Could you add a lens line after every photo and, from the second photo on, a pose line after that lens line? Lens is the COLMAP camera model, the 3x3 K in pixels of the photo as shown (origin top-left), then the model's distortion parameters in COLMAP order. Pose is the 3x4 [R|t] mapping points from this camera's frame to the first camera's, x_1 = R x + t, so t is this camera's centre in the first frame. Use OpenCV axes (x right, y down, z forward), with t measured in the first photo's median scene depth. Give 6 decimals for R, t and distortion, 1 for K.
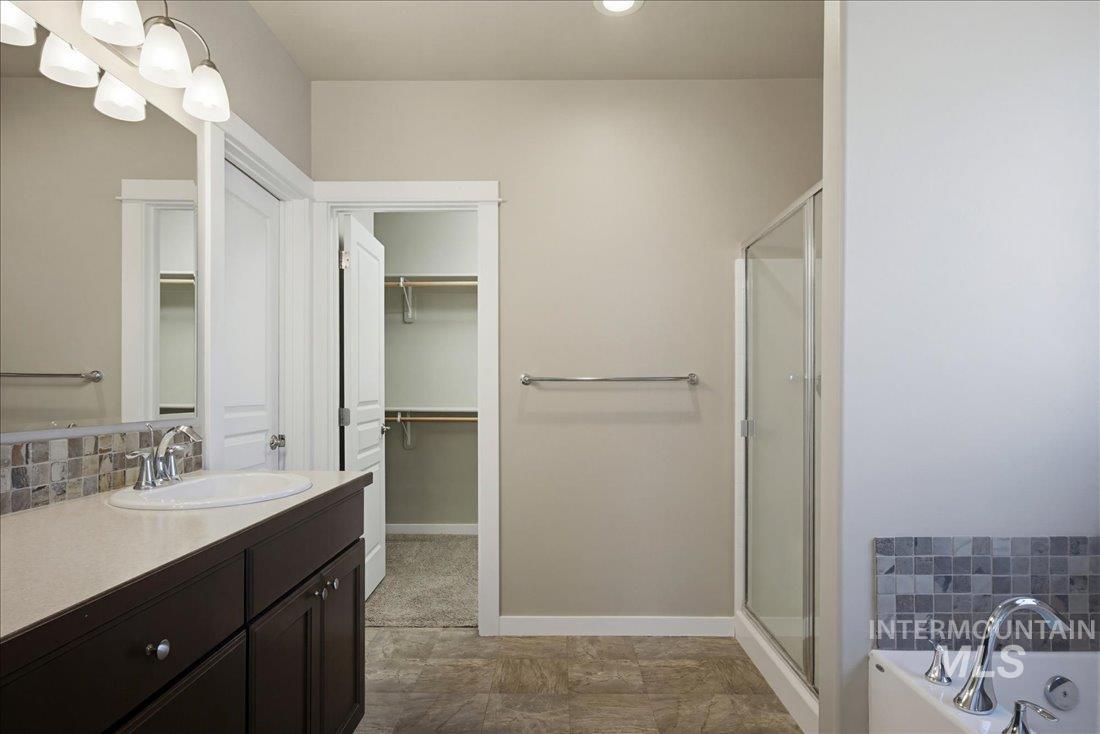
lens RADIAL K [[631.2, 0, 555.4], [0, 631.2, 376.7], [0, 0, 1]] dist [-0.001983, 0.000789]
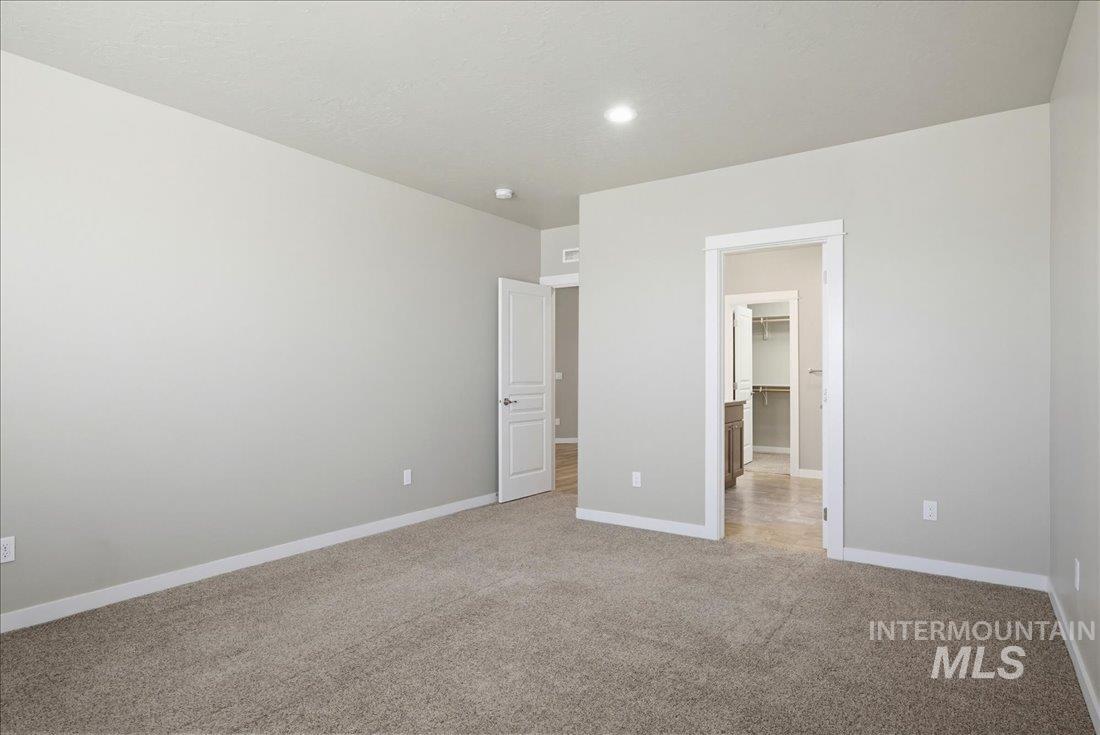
lens RADIAL K [[631.2, 0, 555.4], [0, 631.2, 377.2], [0, 0, 1]] dist [-0.001983, 0.000789]
pose [[0.836857, 0.004166, -0.547406, 0.285480], [0.005236, 0.999864, 0.015614, -0.006157], [0.547397, -0.015933, 0.836721, -0.966414]]
